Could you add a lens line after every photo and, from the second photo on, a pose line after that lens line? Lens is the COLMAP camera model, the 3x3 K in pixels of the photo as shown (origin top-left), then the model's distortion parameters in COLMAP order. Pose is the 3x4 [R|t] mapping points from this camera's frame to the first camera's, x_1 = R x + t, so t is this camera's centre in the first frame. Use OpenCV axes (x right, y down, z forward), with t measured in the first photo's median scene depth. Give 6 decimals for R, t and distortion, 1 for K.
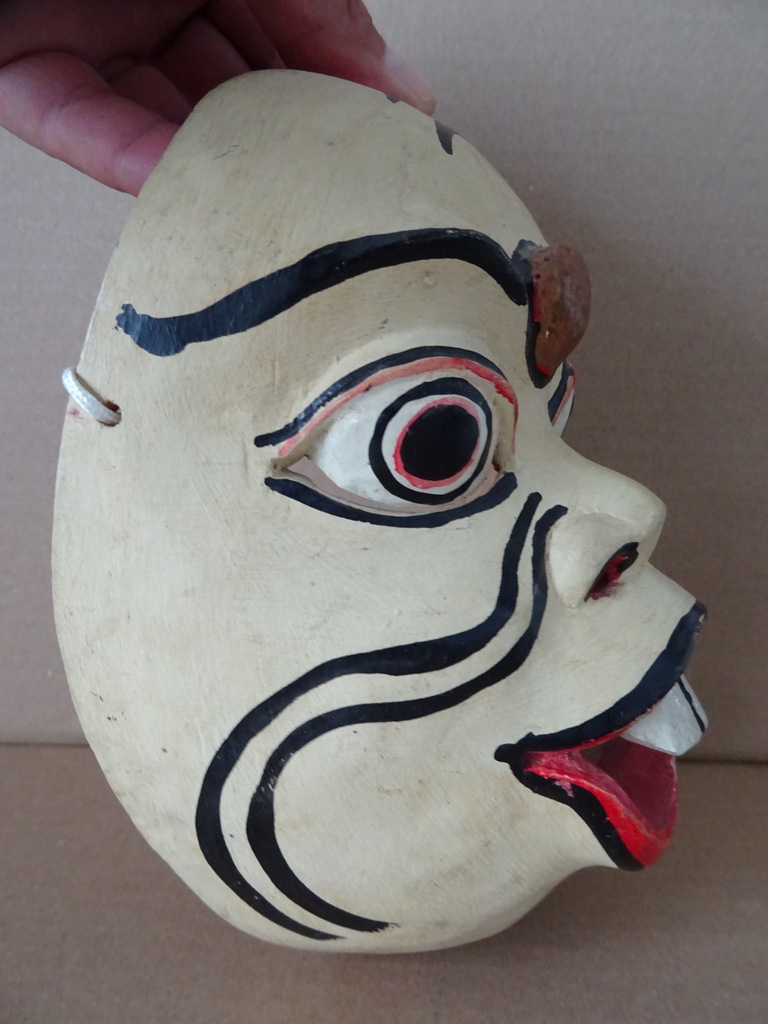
lens RADIAL K [[702.1, 0, 381.2], [0, 702.1, 531.5], [0, 0, 1]] dist [0.004659, 0.001700]
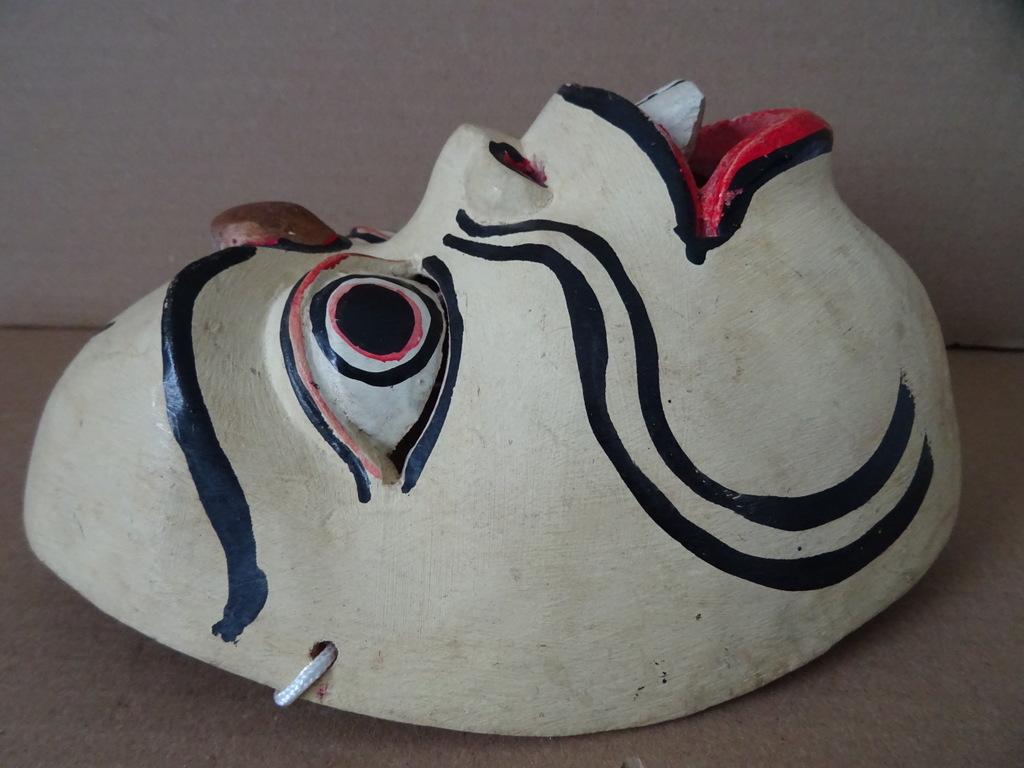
lens RADIAL K [[702.1, 0, 517.6], [0, 702.1, 386.1], [0, 0, 1]] dist [0.004659, 0.001700]
pose [[0.008318, -0.990340, 0.138410, -0.147030], [0.994930, -0.005676, -0.100407, 0.173333], [0.100223, 0.138543, 0.985272, 0.043569]]
